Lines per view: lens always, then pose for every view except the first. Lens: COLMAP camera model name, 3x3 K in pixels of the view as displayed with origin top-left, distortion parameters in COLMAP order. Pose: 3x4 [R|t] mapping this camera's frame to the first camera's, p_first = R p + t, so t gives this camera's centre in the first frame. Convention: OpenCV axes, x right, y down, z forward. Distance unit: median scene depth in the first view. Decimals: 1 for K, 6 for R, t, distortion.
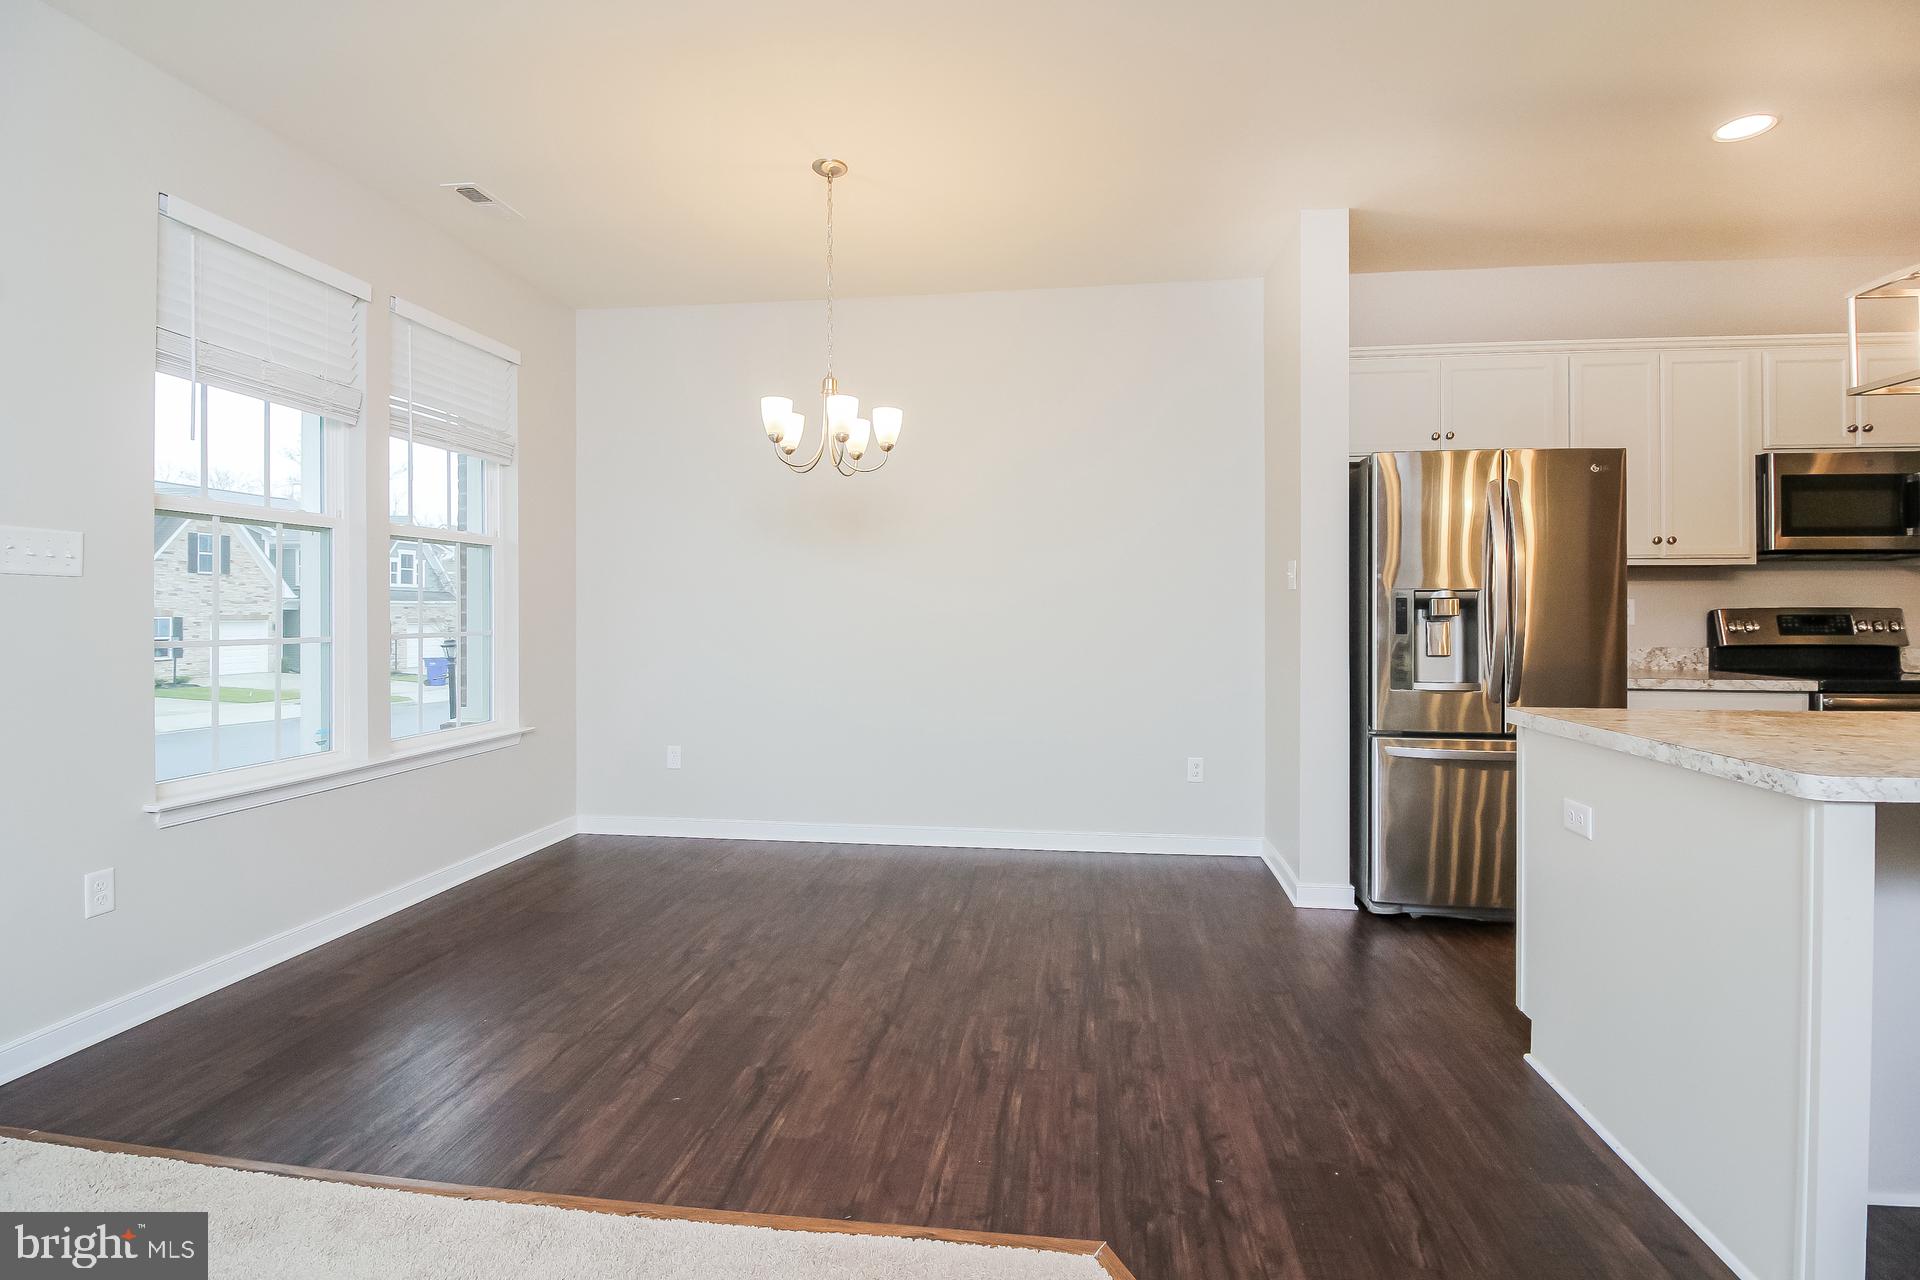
lens RADIAL K [[888.2, 0, 972.4], [0, 888.2, 619.6], [0, 0, 1]] dist [-0.001415, -0.000146]
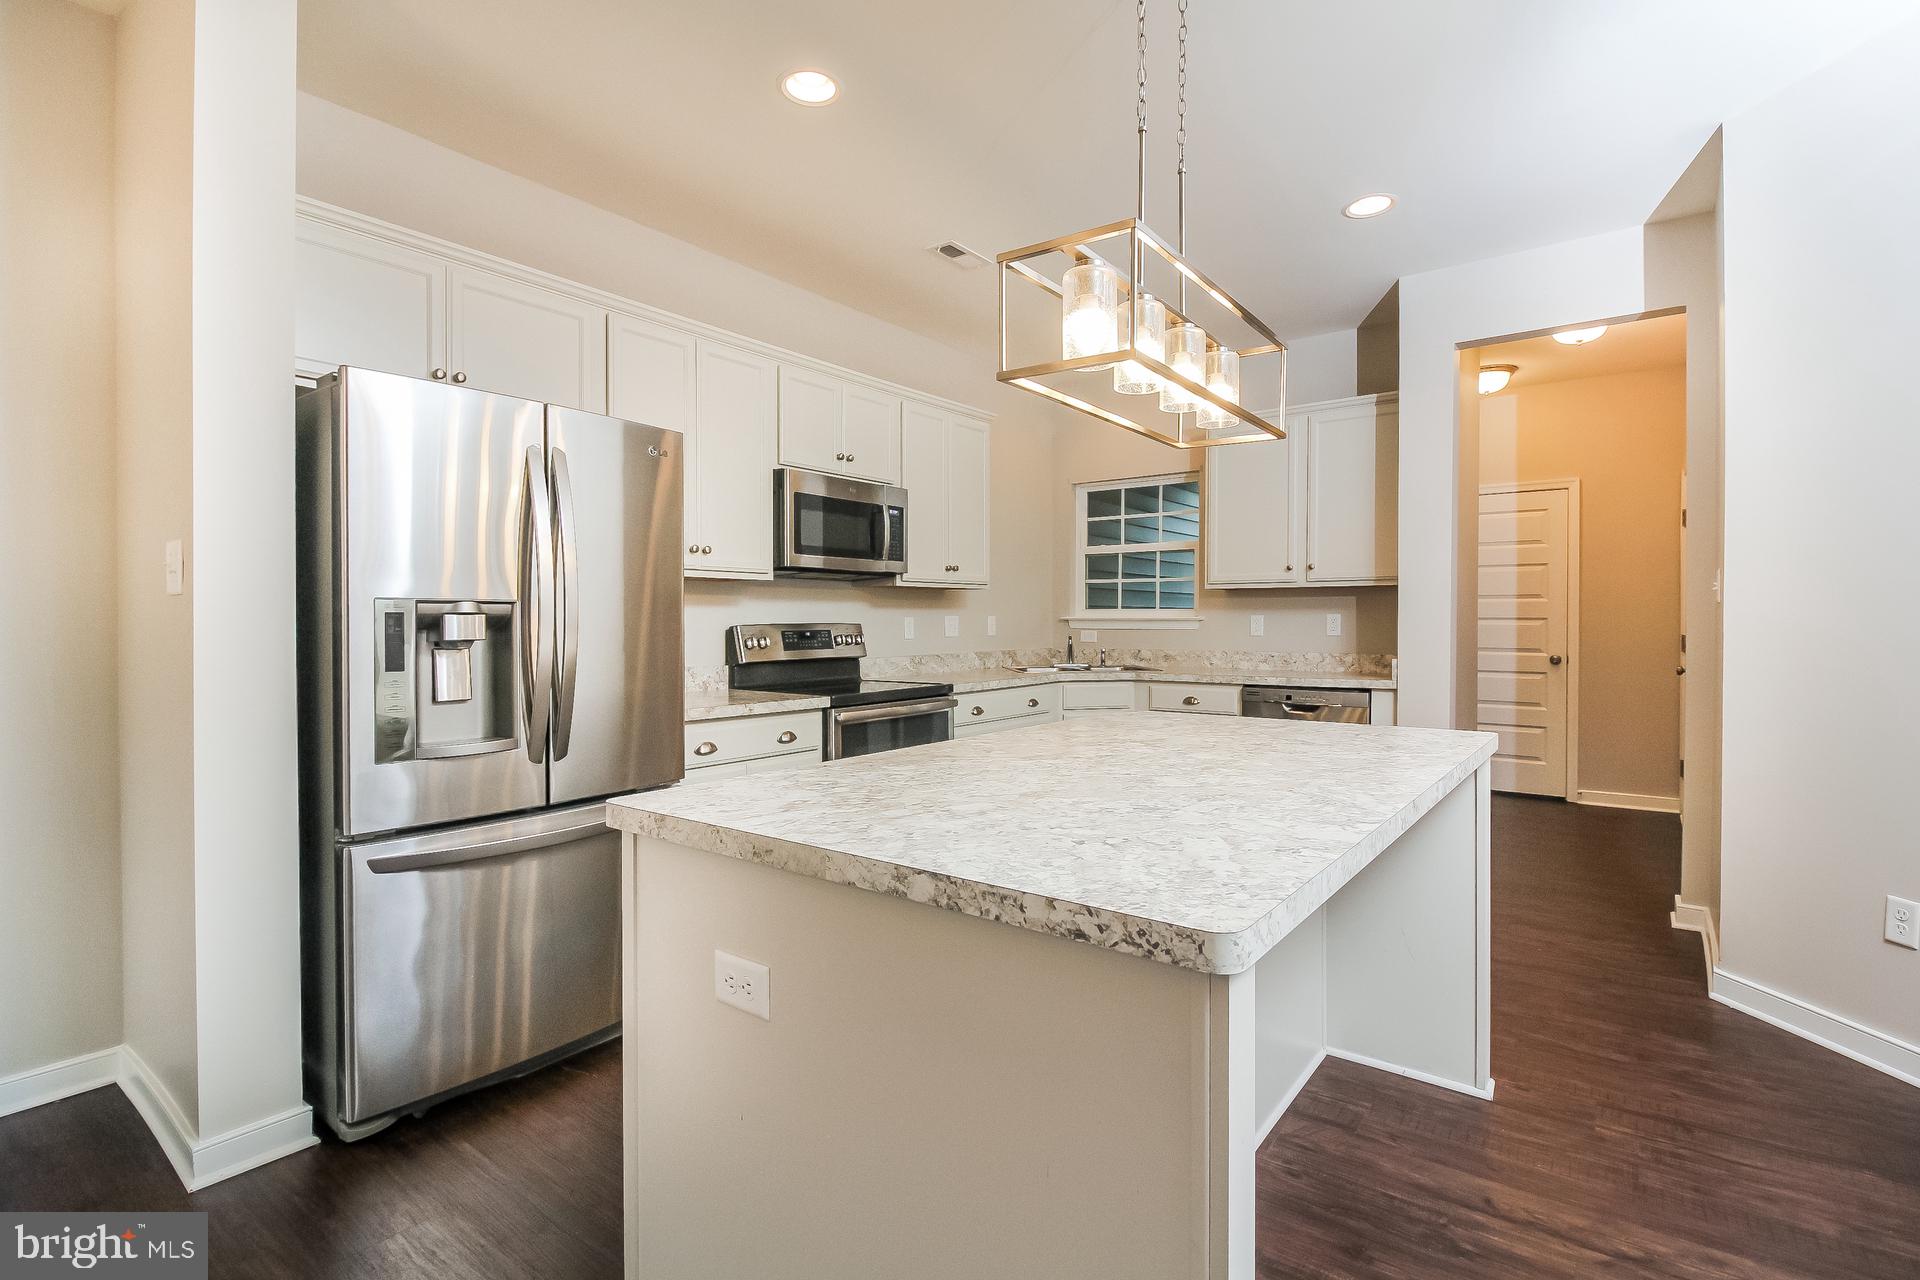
lens RADIAL K [[888.2, 0, 972.4], [0, 888.2, 619.6], [0, 0, 1]] dist [-0.001415, -0.000146]
pose [[0.487181, -0.003299, 0.873295, 0.134364], [0.010376, 0.999944, -0.002011, -0.014621], [-0.873239, 0.010041, 0.487188, 0.335935]]
